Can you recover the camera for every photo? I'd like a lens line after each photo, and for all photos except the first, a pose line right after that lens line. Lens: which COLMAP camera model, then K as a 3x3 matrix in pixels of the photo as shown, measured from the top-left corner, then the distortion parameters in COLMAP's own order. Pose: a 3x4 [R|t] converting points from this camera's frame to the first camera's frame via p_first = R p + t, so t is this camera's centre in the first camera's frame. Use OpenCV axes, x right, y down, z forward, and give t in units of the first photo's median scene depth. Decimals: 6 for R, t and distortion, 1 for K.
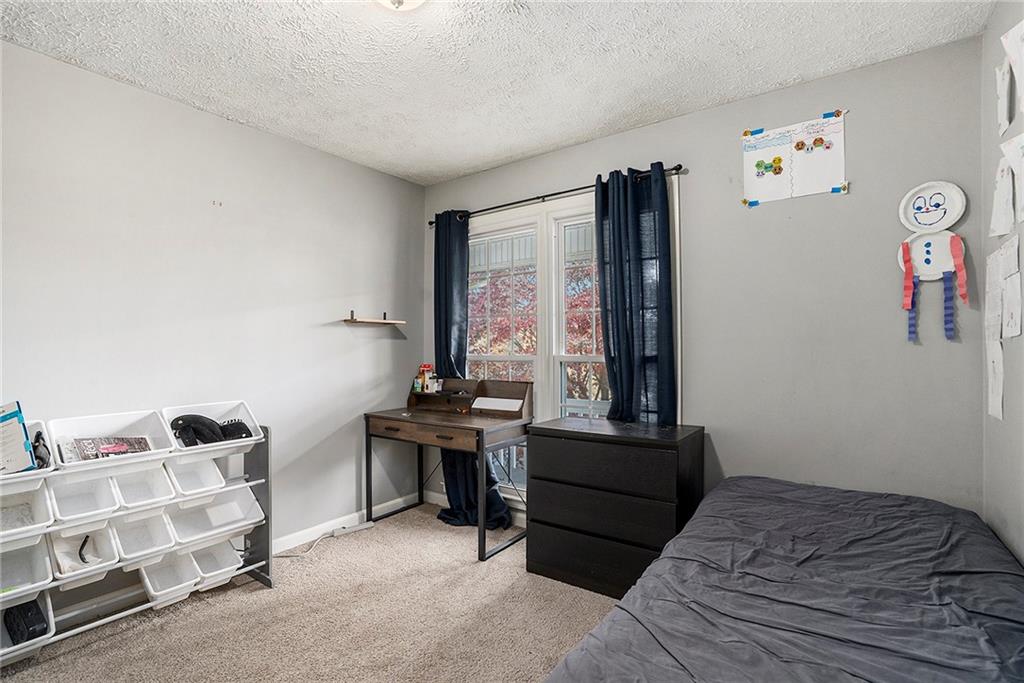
lens RADIAL K [[506.3, 0, 511.3], [0, 506.3, 326.0], [0, 0, 1]] dist [-0.021349, 0.000865]
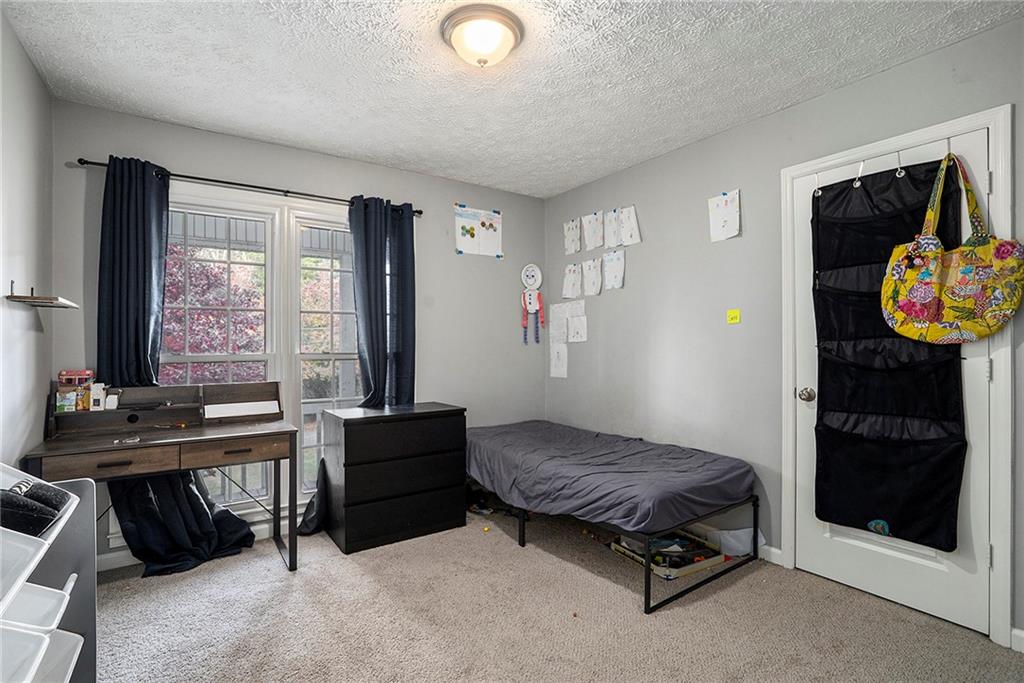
lens RADIAL K [[480.8, 0, 512.0], [0, 480.8, 341.5], [0, 0, 1]] dist [0.000332, 0.000275]
pose [[0.336399, 0.016692, 0.941572, -0.836817], [-0.033636, 0.999418, -0.005700, 0.030796], [-0.941119, -0.029753, 0.336764, 0.348978]]
